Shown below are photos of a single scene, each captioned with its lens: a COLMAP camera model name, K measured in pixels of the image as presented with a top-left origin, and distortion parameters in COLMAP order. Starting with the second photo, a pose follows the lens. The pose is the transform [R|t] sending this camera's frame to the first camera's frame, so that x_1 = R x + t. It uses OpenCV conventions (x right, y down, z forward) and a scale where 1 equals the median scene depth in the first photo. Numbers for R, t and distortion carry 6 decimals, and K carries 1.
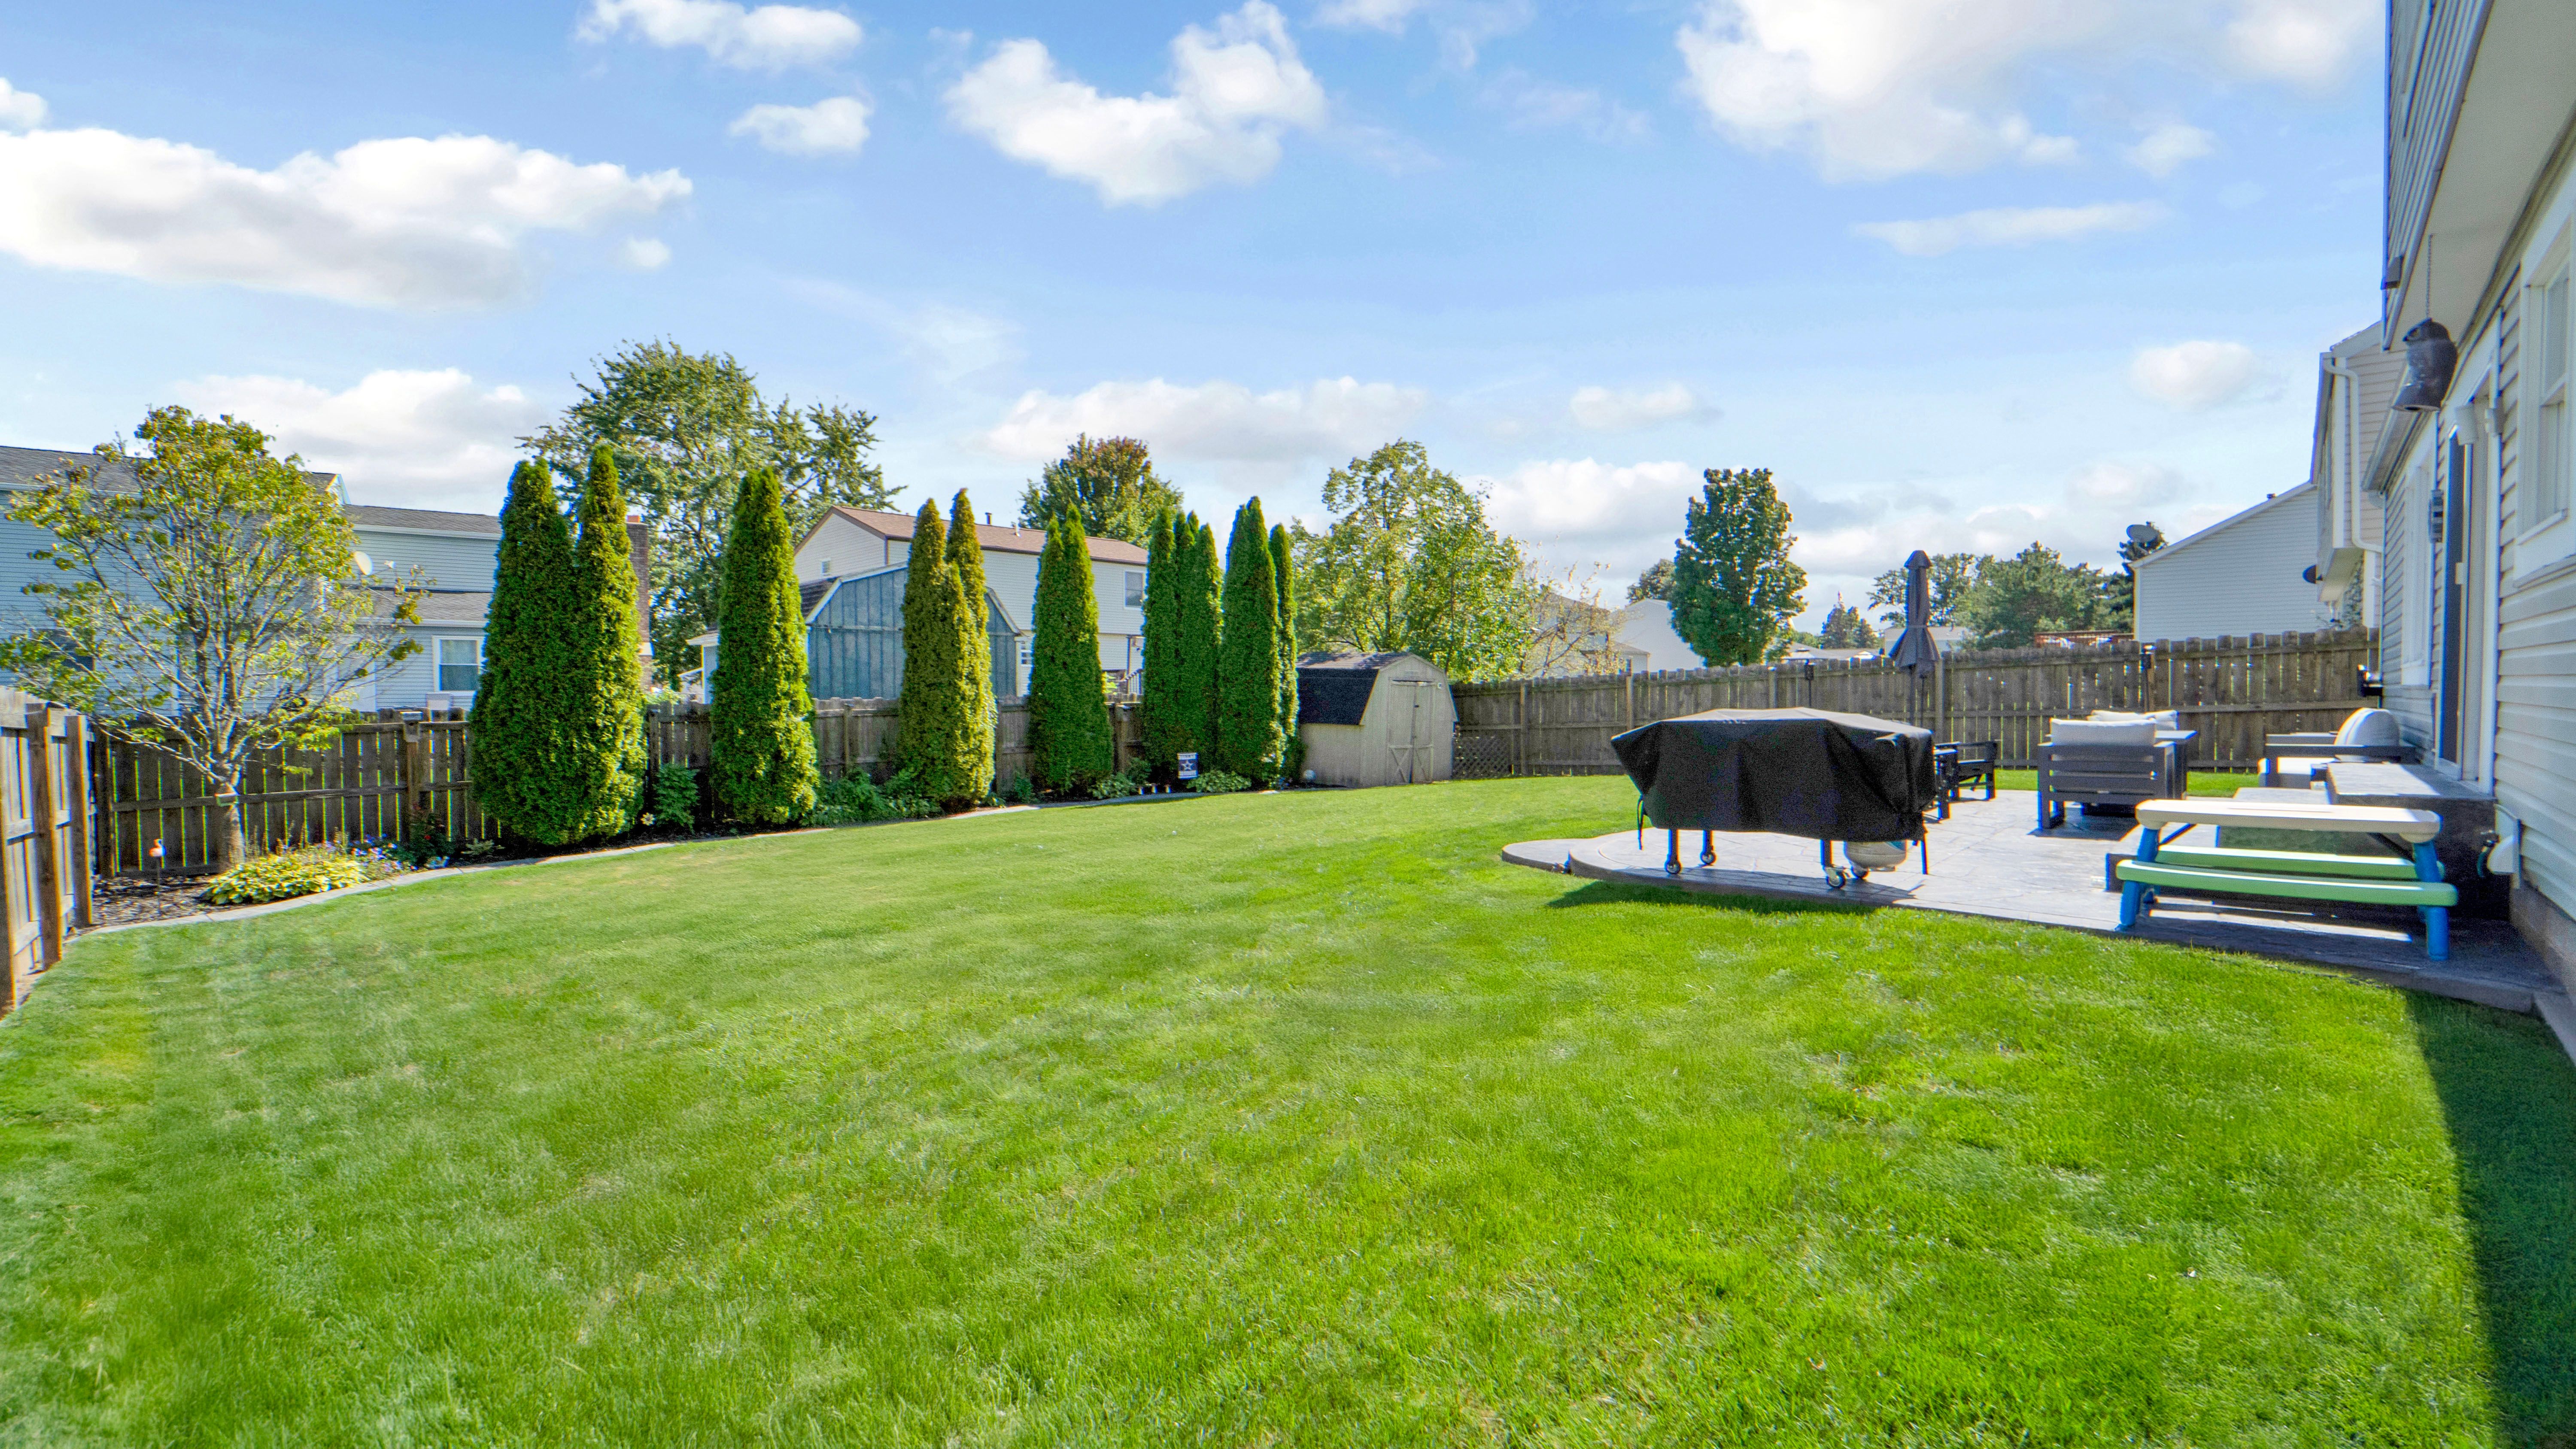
lens RADIAL K [[1010.9, 0, 1277.5], [0, 1010.9, 714.2], [0, 0, 1]] dist [-0.028769, -0.000250]
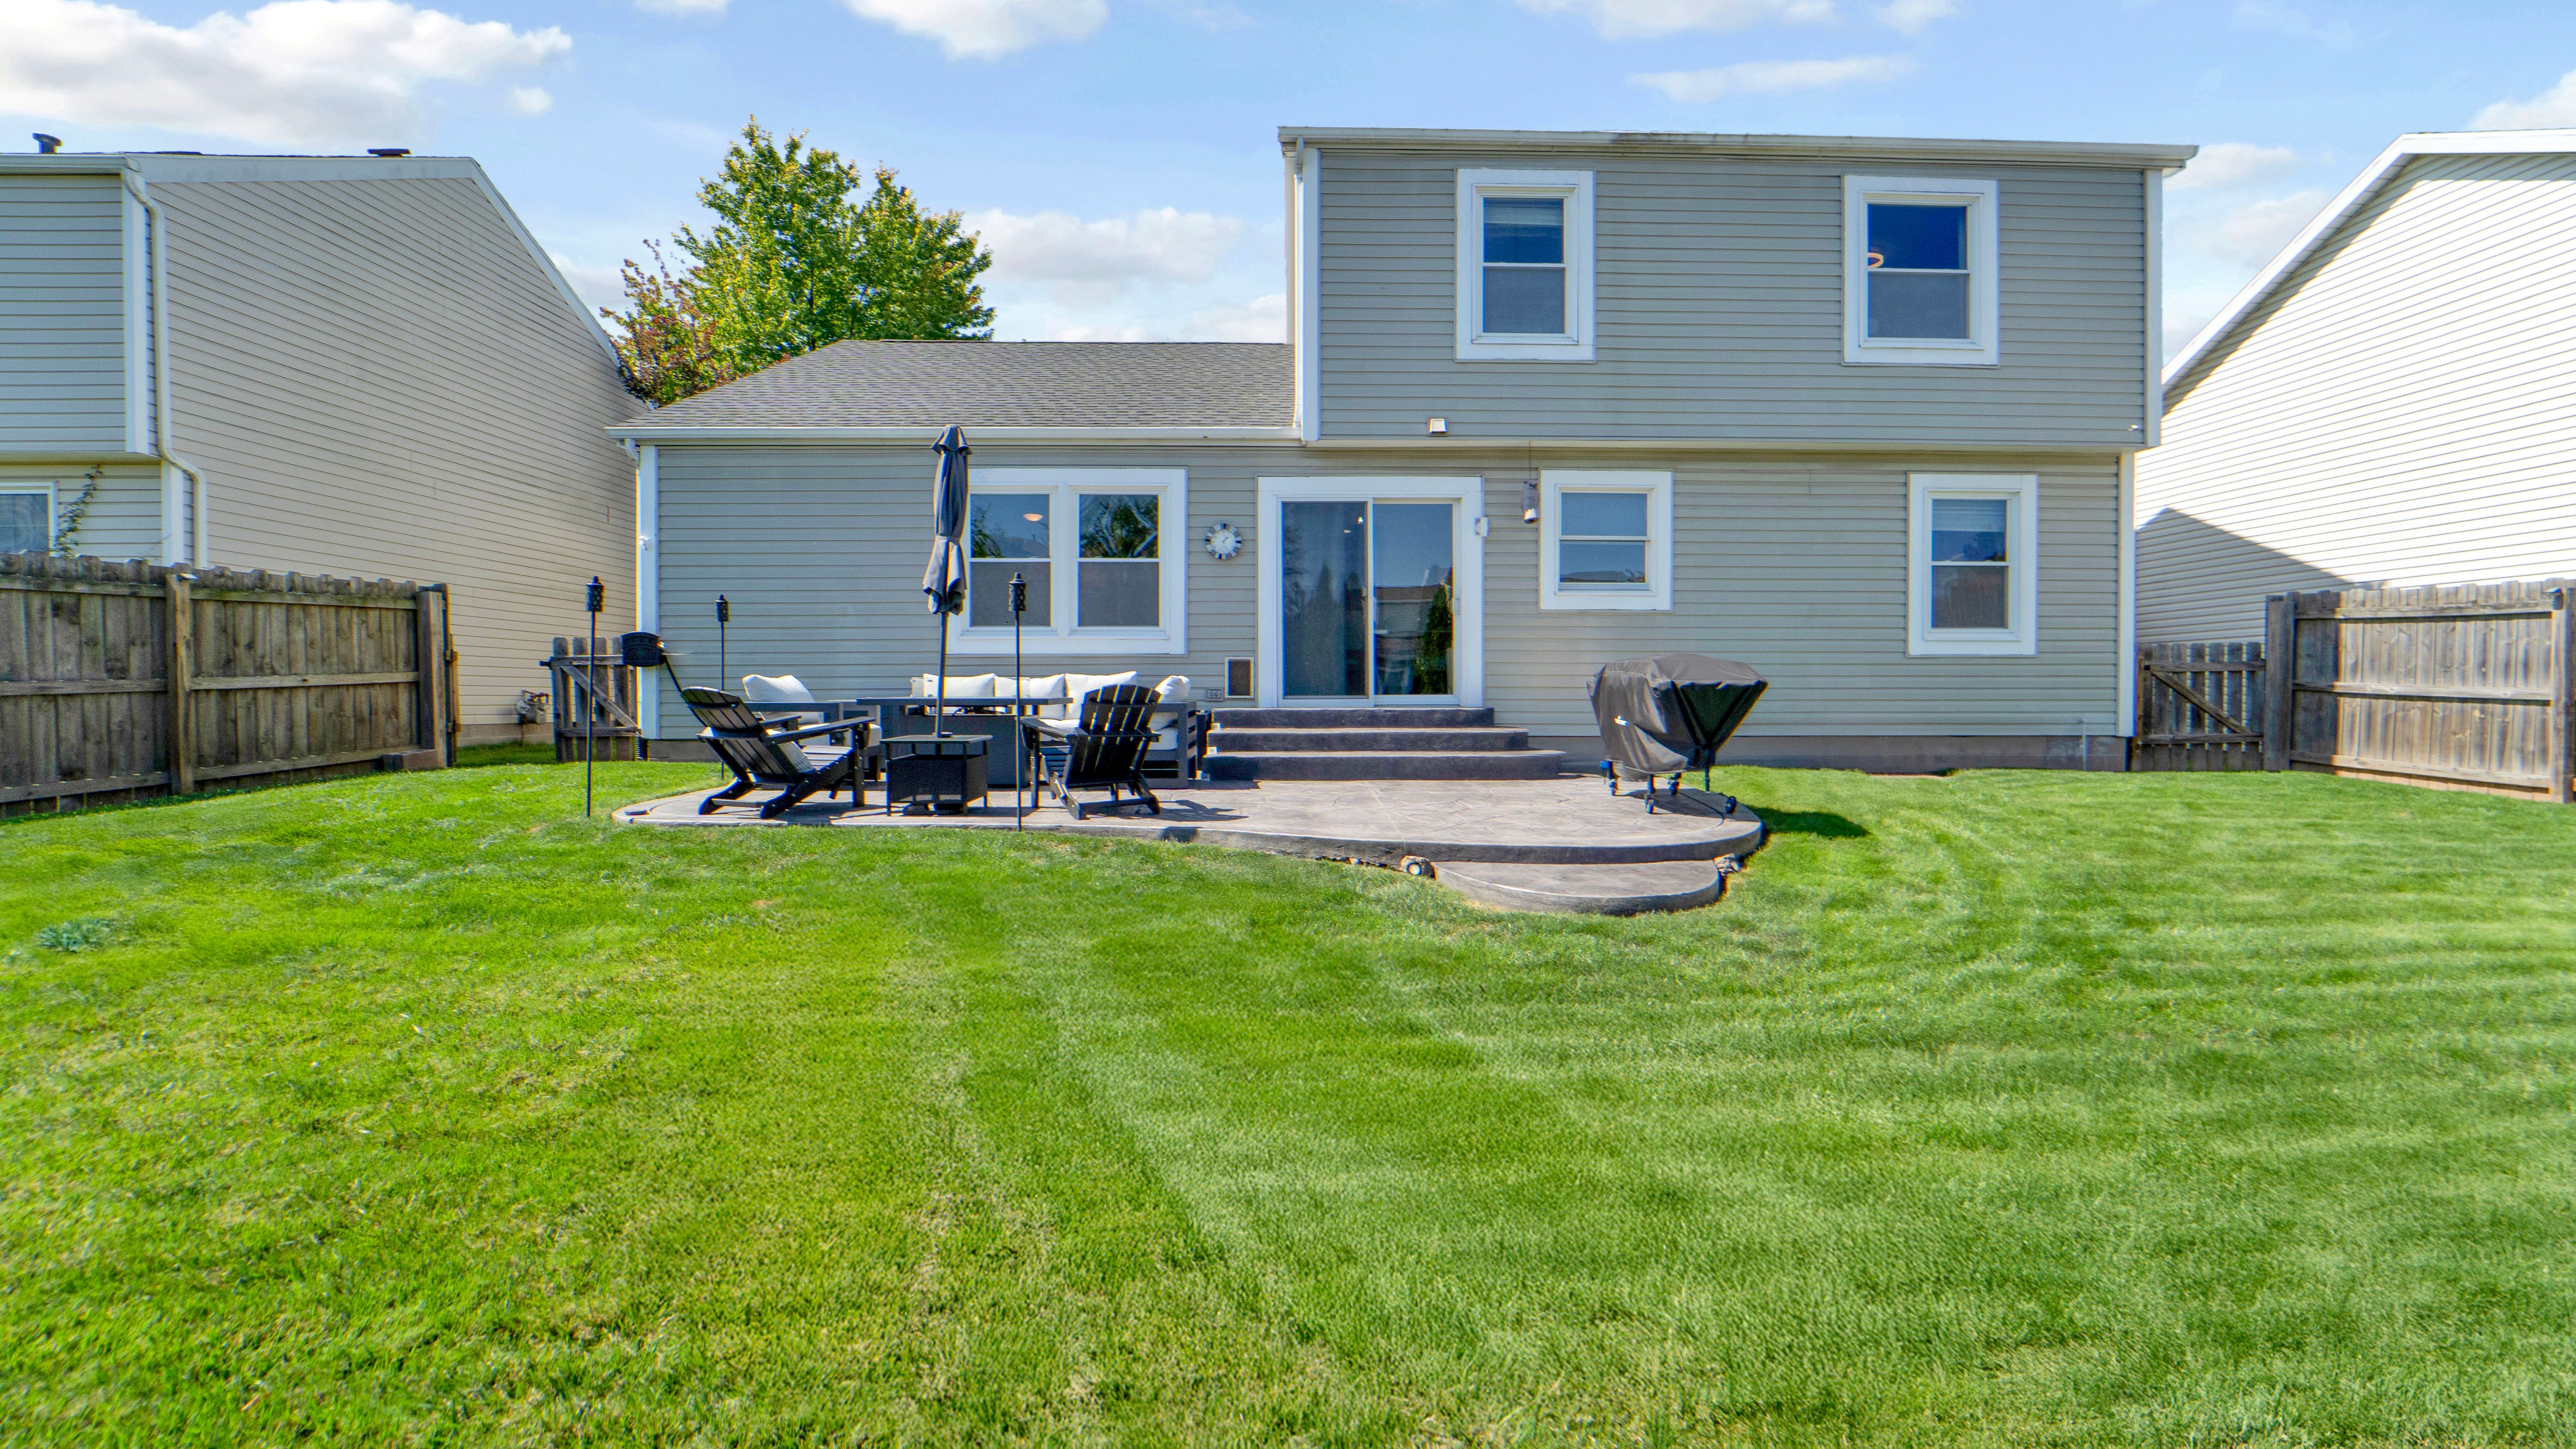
lens RADIAL K [[1051.8, 0, 1312.5], [0, 1051.8, 721.5], [0, 0, 1]] dist [-0.021297, -0.000959]
pose [[-0.734717, -0.009025, 0.678314, -0.003234], [0.019963, 0.999191, 0.034917, 0.006183], [-0.678080, 0.039195, -0.733942, 0.660534]]
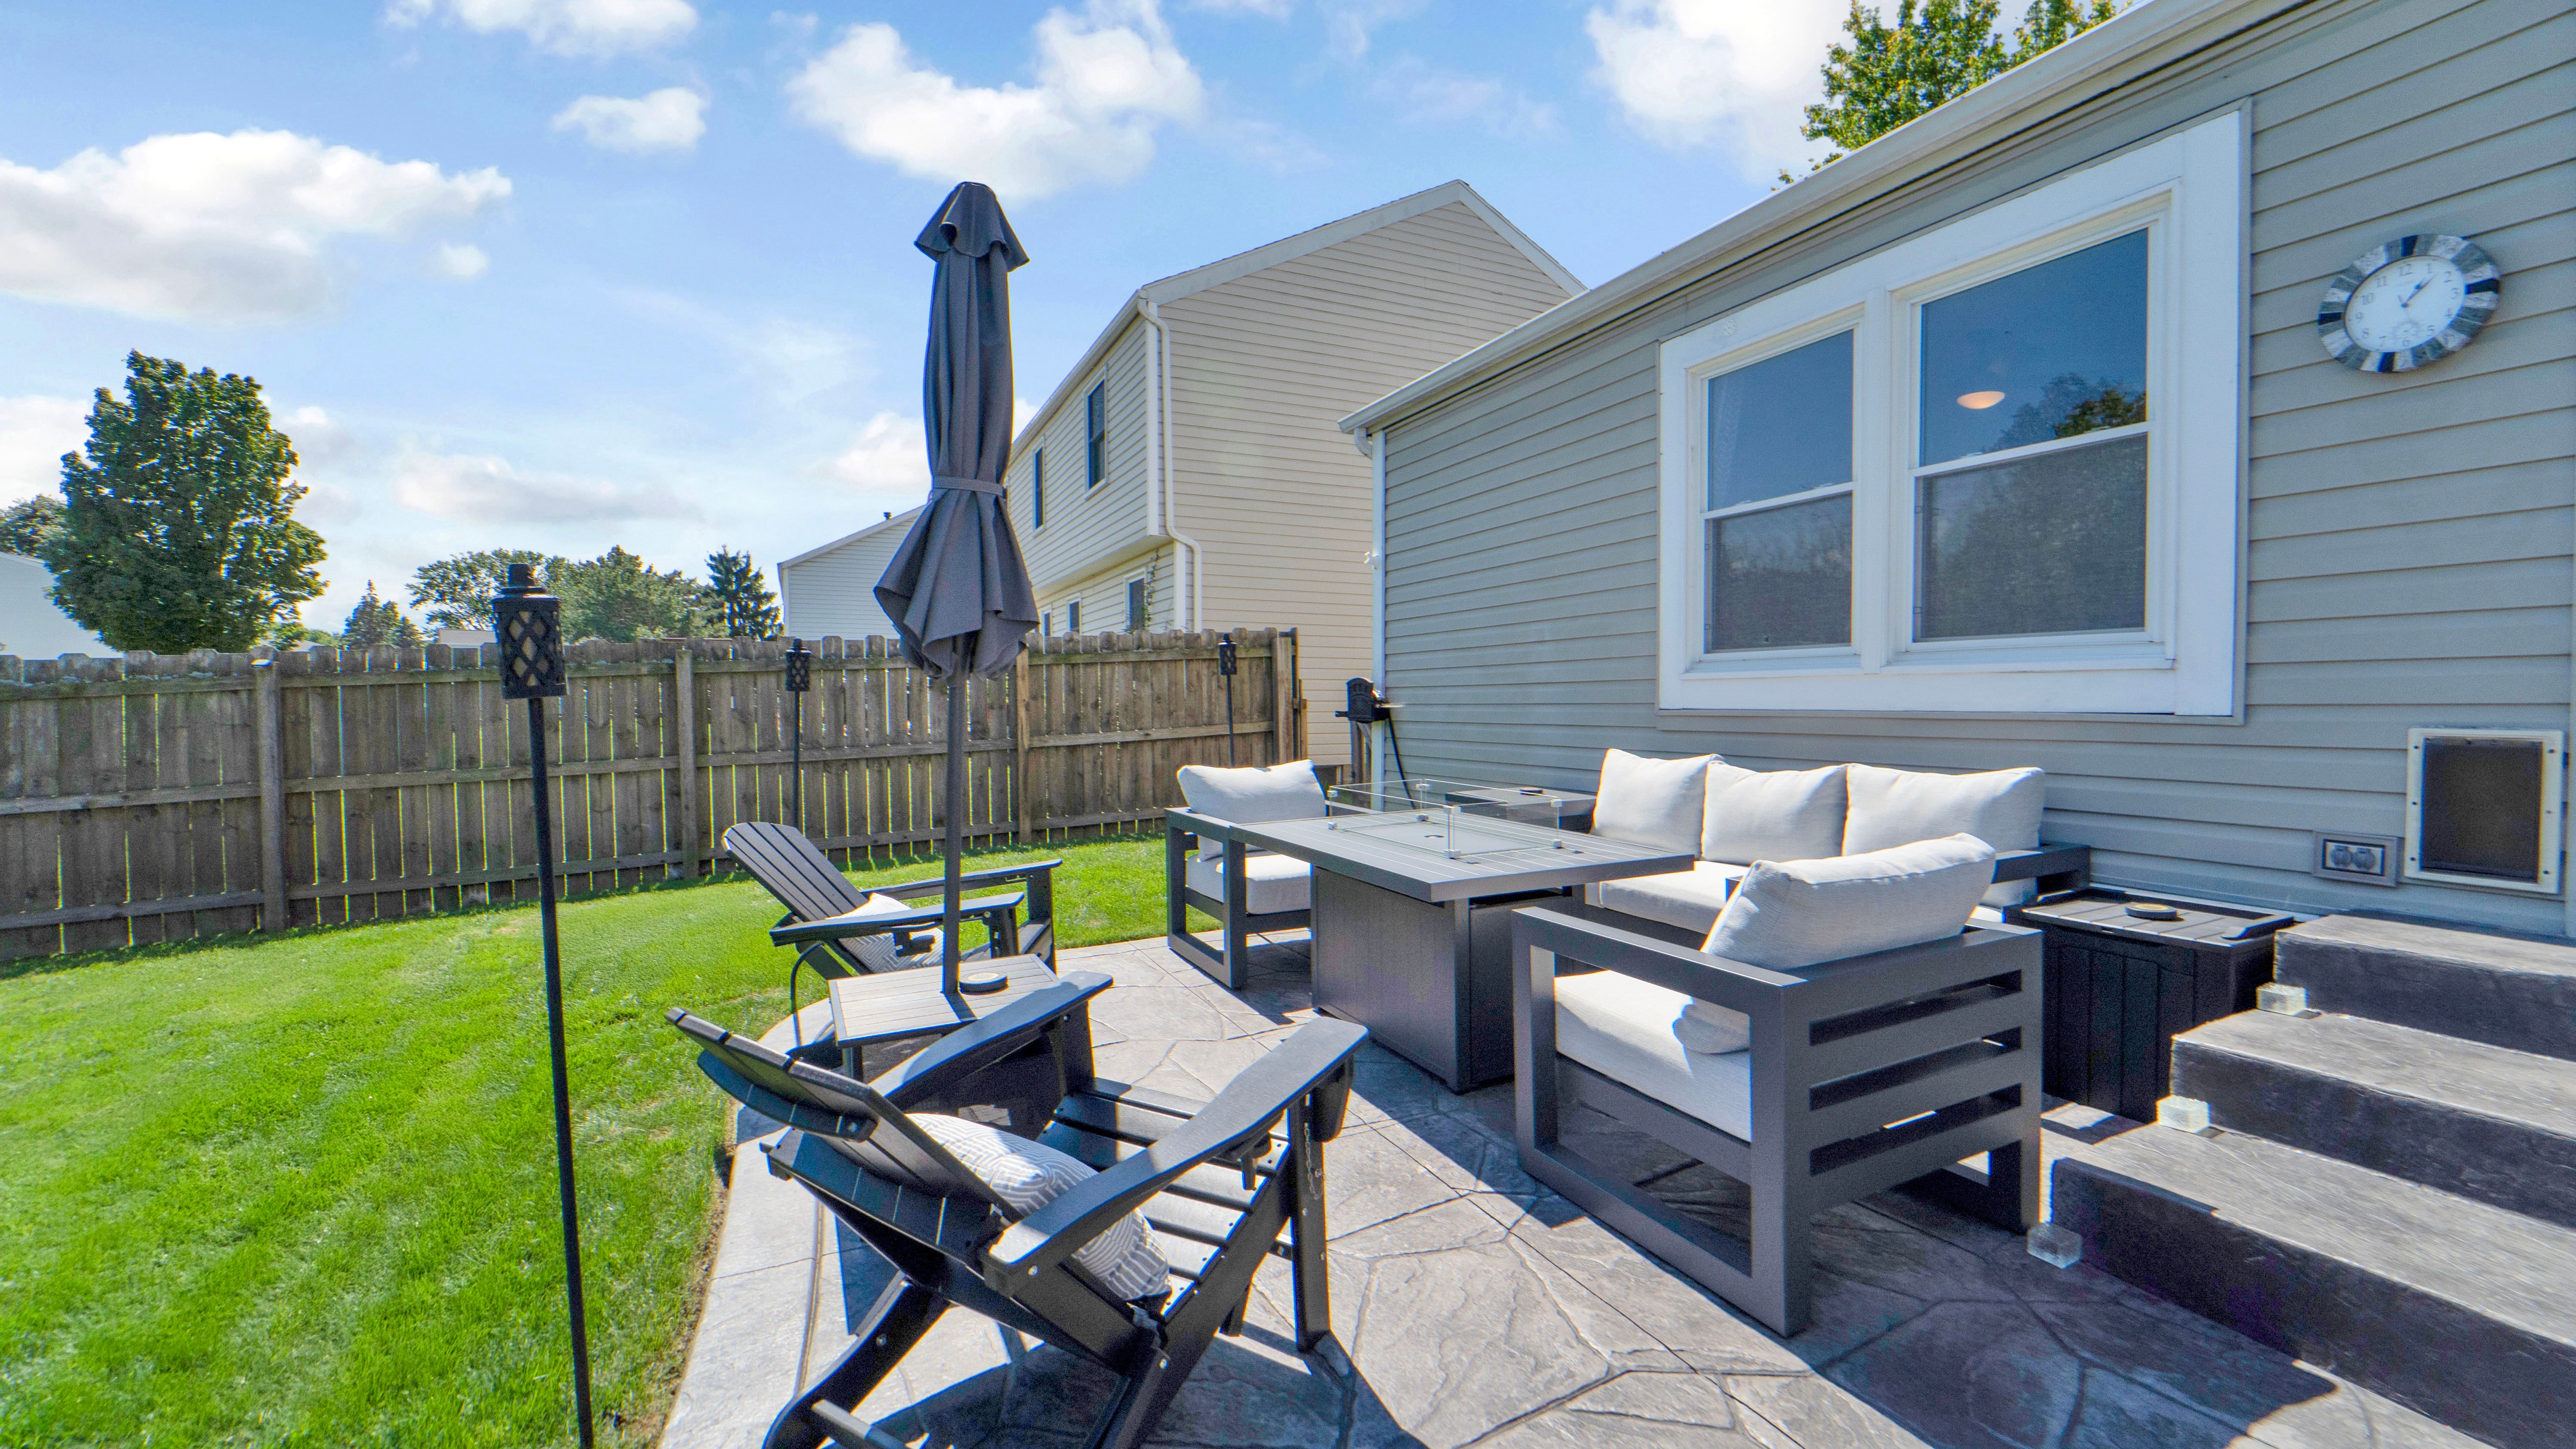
lens RADIAL K [[1044.8, 0, 1312.7], [0, 1044.8, 720.6], [0, 0, 1]] dist [-0.019127, -0.002089]
pose [[0.310961, -0.016274, 0.950283, 0.201035], [0.024104, 0.999667, 0.009232, -0.013824], [-0.950117, 0.020034, 0.311249, 0.409981]]
